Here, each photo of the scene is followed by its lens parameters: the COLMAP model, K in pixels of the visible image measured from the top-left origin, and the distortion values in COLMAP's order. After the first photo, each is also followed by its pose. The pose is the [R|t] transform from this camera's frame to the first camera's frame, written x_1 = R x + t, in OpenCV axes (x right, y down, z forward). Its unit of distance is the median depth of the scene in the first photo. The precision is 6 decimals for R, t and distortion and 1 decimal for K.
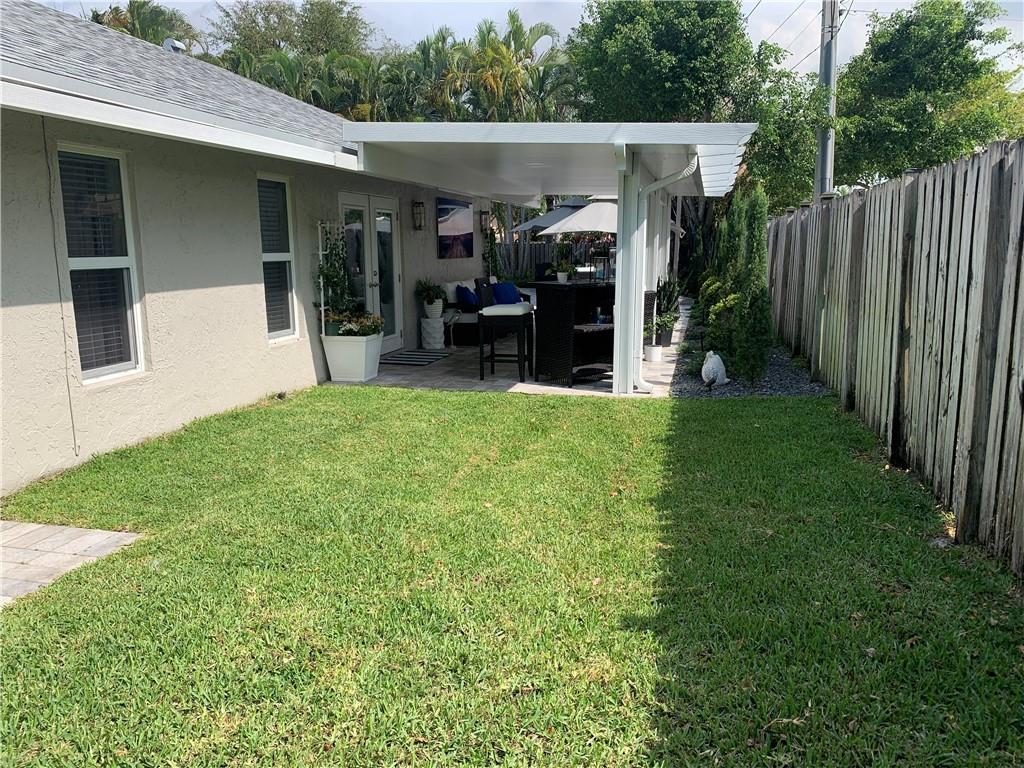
lens RADIAL K [[787.7, 0, 499.4], [0, 787.7, 386.2], [0, 0, 1]] dist [0.055174, -0.094297]
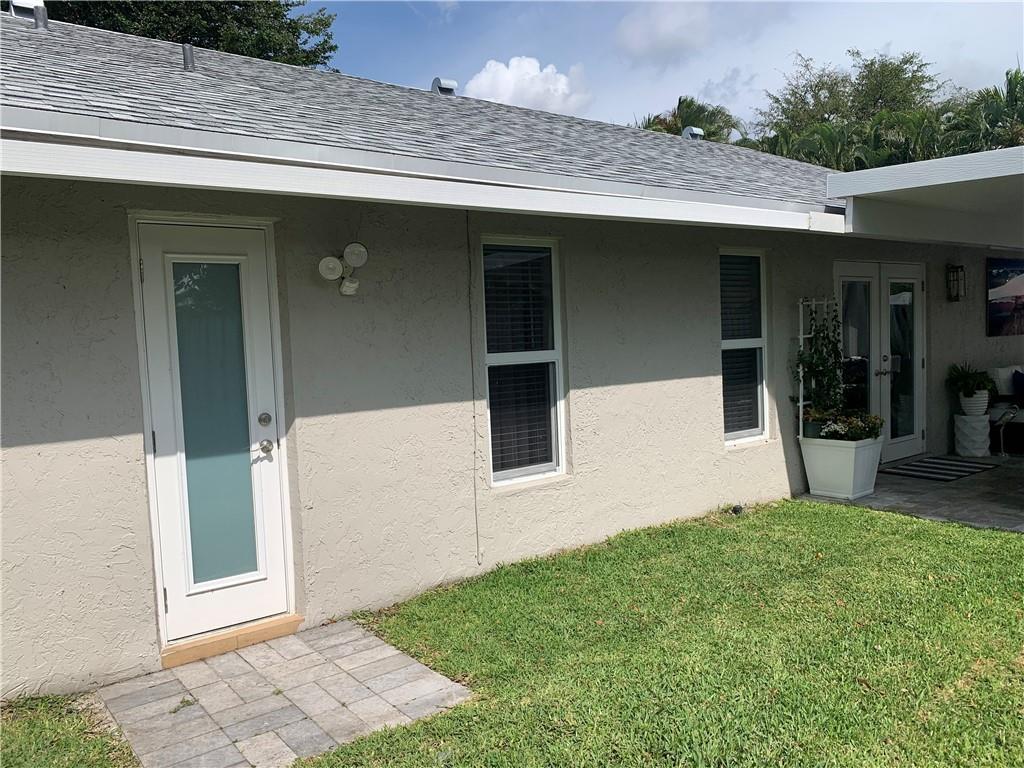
lens RADIAL K [[787.7, 0, 499.4], [0, 787.7, 386.2], [0, 0, 1]] dist [0.055174, -0.094297]
pose [[0.789983, 0.015189, -0.612941, 0.034319], [-0.074667, 0.994636, -0.071586, -0.038373], [0.608566, 0.102318, 0.786879, 0.183037]]
